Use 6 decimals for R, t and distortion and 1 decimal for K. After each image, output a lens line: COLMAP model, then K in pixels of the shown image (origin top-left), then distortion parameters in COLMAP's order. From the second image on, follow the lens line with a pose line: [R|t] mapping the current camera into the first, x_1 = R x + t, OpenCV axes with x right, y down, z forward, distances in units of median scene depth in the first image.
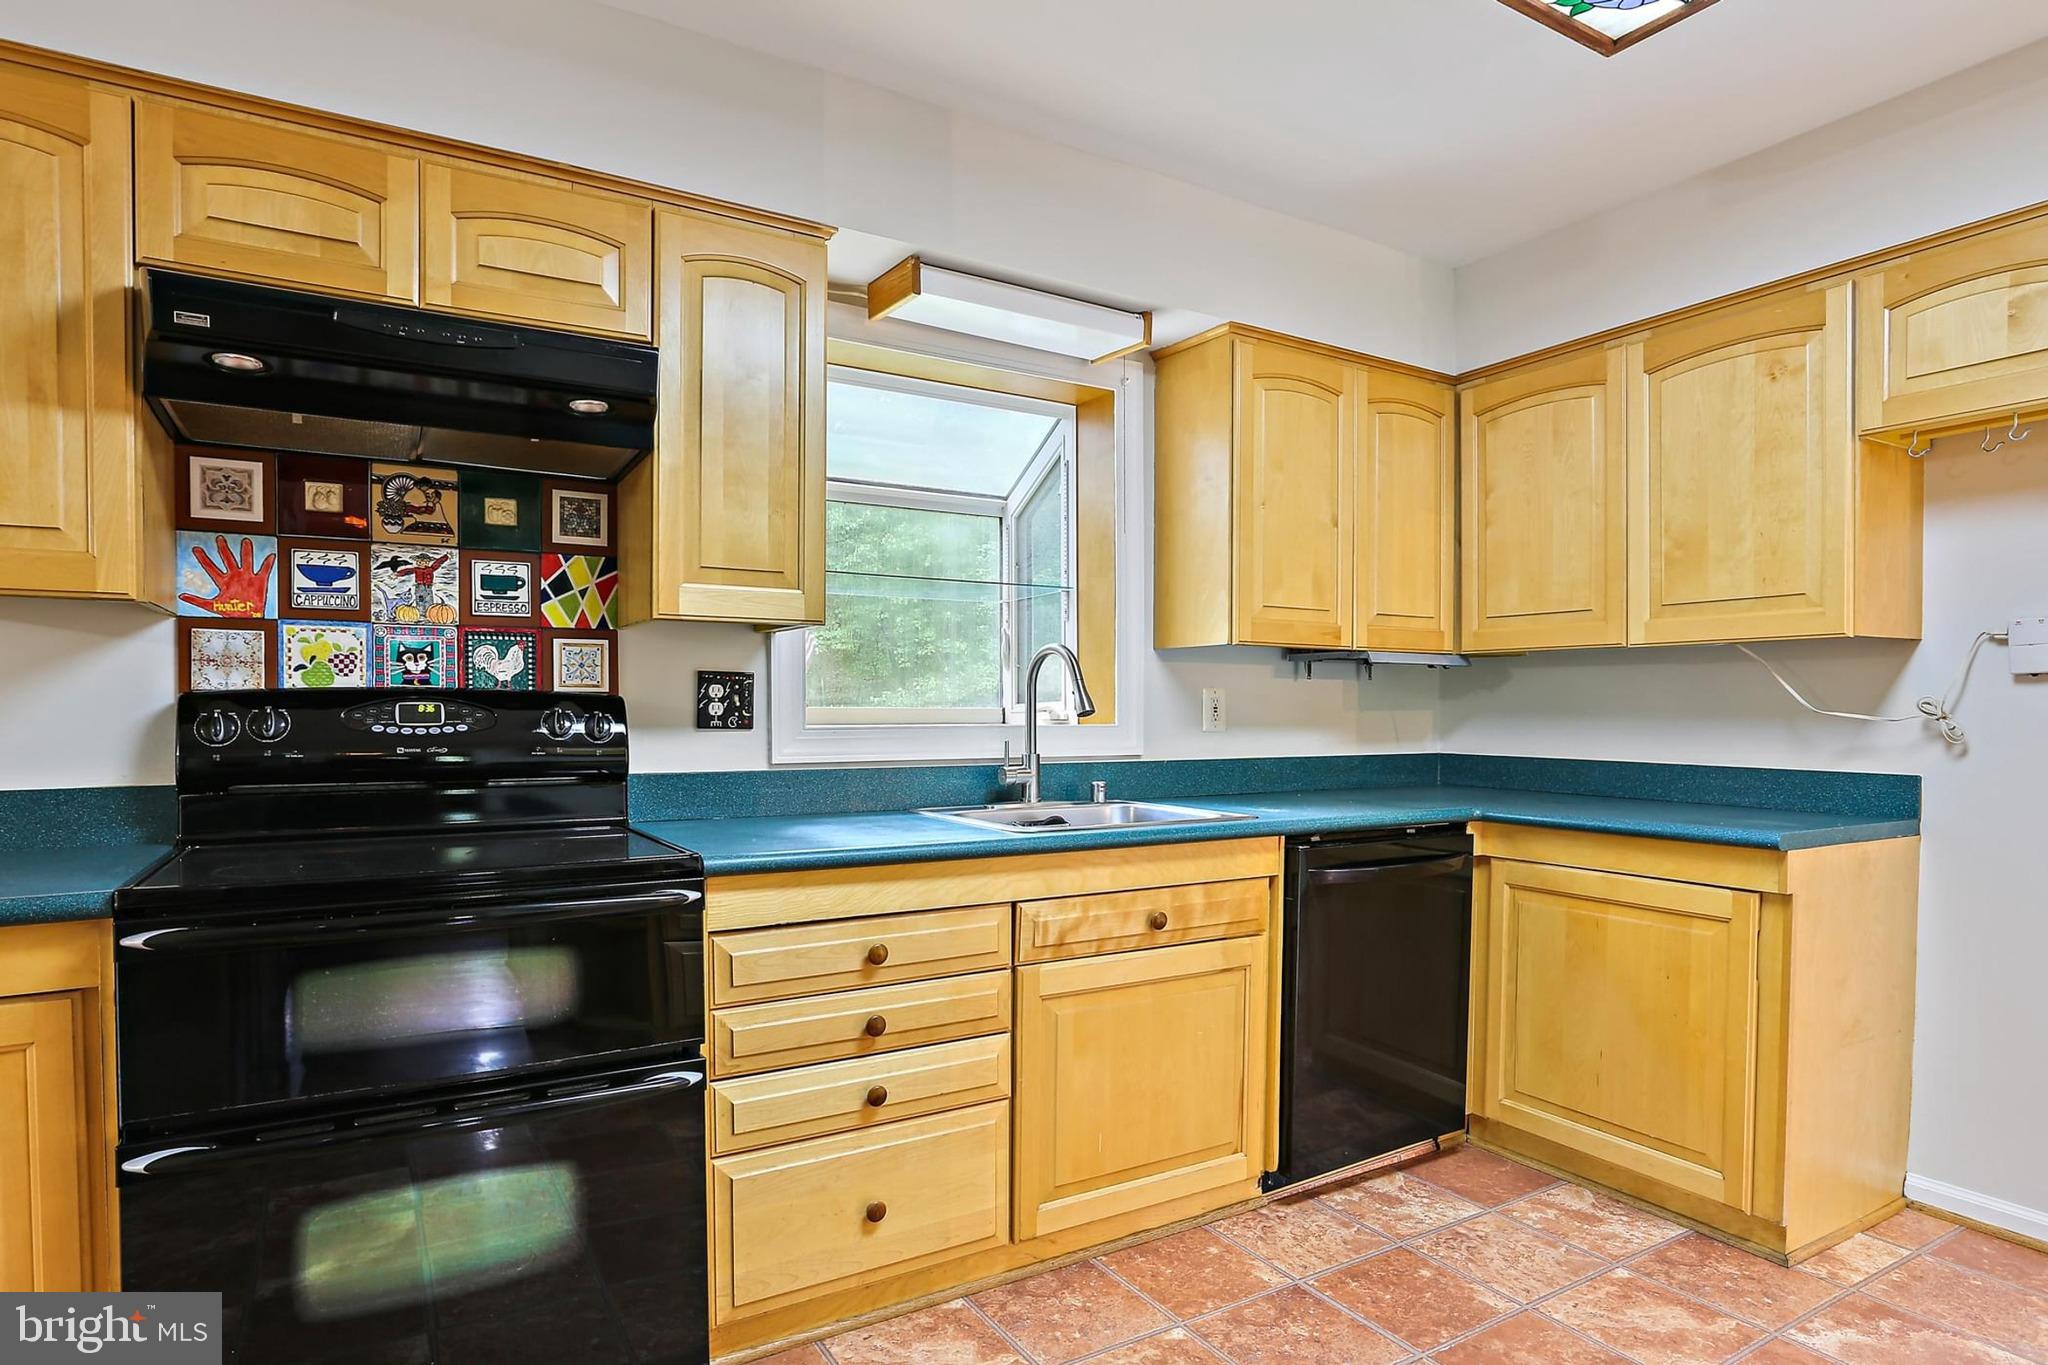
lens RADIAL K [[1127.1, 0, 1008.3], [0, 1127.1, 703.6], [0, 0, 1]] dist [-0.016415, 0.006284]
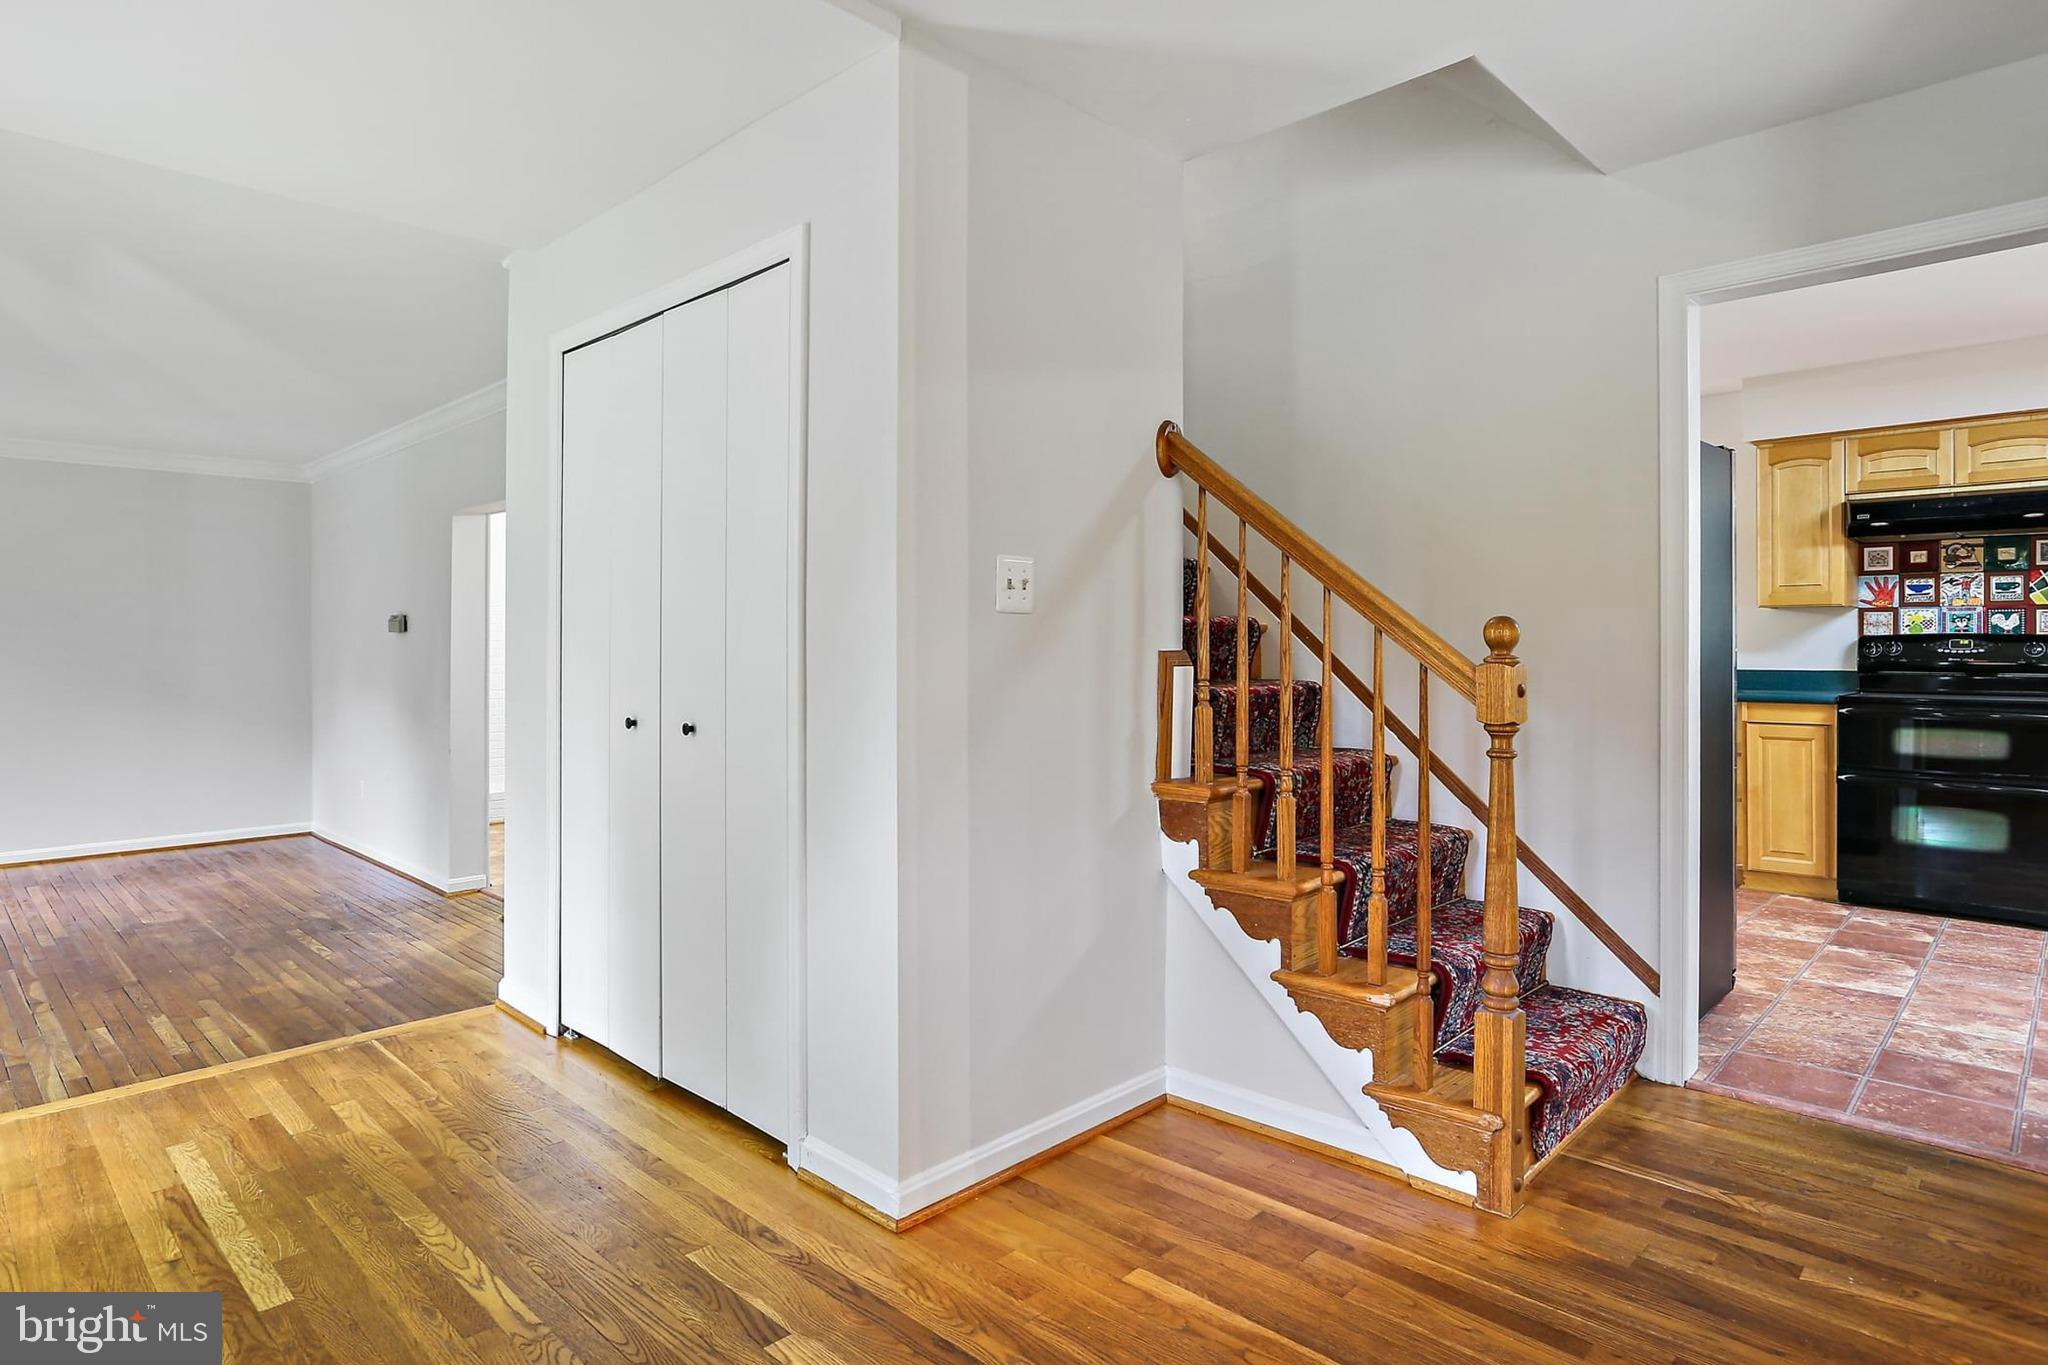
lens RADIAL K [[1127.1, 0, 1005.8], [0, 1127.1, 664.7], [0, 0, 1]] dist [-0.016415, 0.006284]
pose [[0.273011, 0.016360, -0.961872, 1.201136], [-0.000575, 0.999858, 0.016842, 0.013298], [0.962011, -0.004045, 0.272981, -1.593627]]
